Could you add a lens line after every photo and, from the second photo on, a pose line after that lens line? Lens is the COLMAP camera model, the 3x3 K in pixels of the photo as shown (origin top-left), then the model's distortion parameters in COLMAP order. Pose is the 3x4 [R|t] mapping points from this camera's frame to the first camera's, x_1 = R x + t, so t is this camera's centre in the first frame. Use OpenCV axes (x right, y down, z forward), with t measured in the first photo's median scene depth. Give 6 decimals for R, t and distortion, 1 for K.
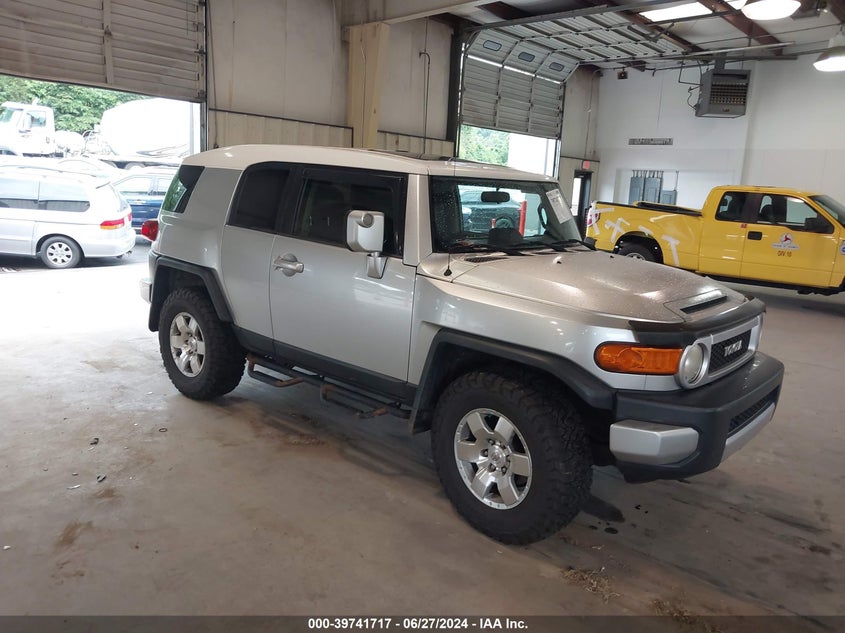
lens RADIAL K [[663.2, 0, 416.3], [0, 663.2, 316.6], [0, 0, 1]] dist [0.016295, -0.027168]
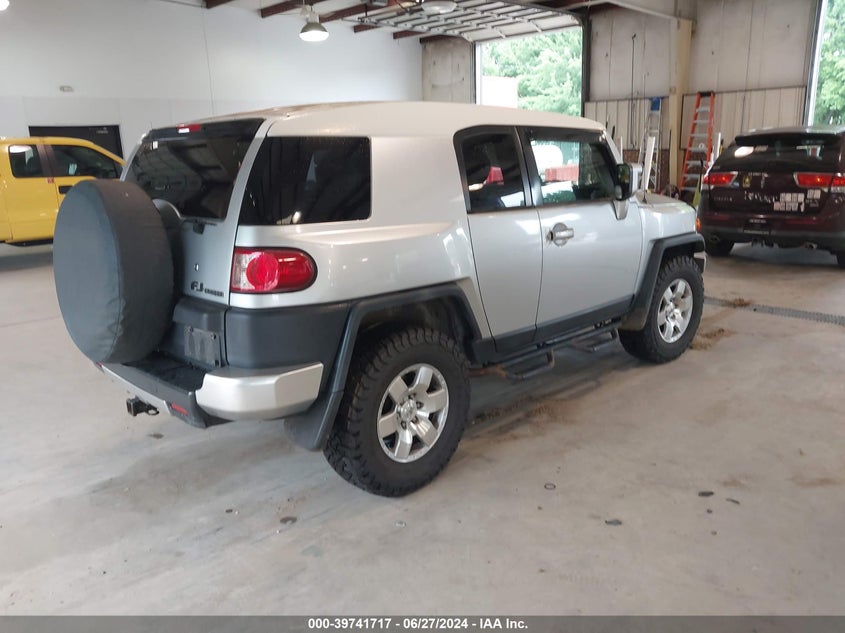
lens RADIAL K [[663.2, 0, 441.6], [0, 663.2, 324.9], [0, 0, 1]] dist [0.016295, -0.027168]
pose [[0.058869, -0.309351, 0.949124, -1.098582], [0.219137, 0.931587, 0.290044, -0.259528], [-0.973916, 0.190914, 0.122632, 1.034203]]
